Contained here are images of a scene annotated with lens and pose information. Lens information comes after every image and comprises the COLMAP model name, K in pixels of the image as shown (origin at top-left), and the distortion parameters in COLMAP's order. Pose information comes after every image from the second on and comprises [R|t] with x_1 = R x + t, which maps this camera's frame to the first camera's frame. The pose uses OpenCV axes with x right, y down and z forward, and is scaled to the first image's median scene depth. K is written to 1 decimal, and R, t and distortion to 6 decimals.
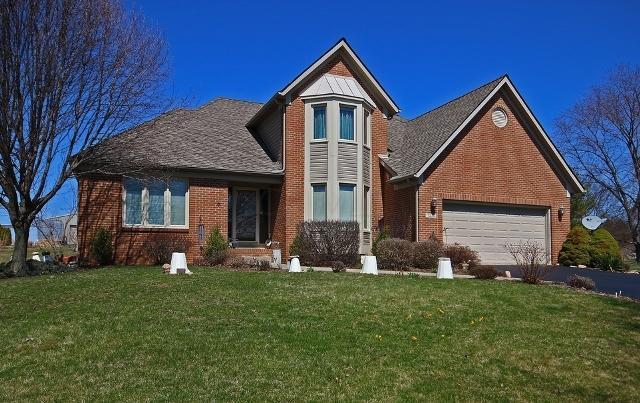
lens RADIAL K [[522.2, 0, 320.9], [0, 522.2, 235.6], [0, 0, 1]] dist [0.003407, 0.002839]
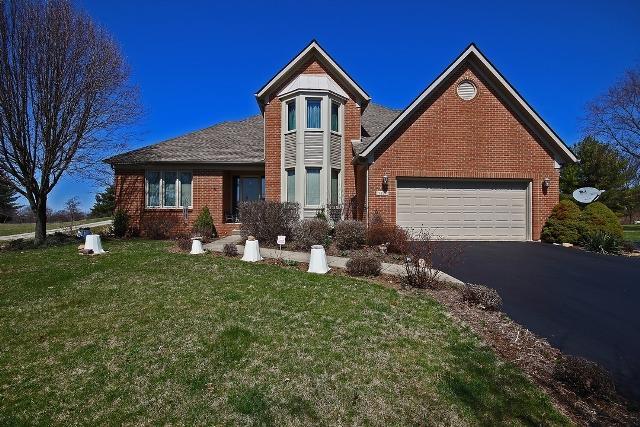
lens RADIAL K [[306.1, 0, 309.1], [0, 306.1, 218.7], [0, 0, 1]] dist [-0.002116, -0.000538]
pose [[0.936057, -0.001898, -0.351843, 0.271736], [0.015602, 0.999226, 0.036116, -0.011329], [0.351502, -0.039296, 0.935362, 0.360064]]
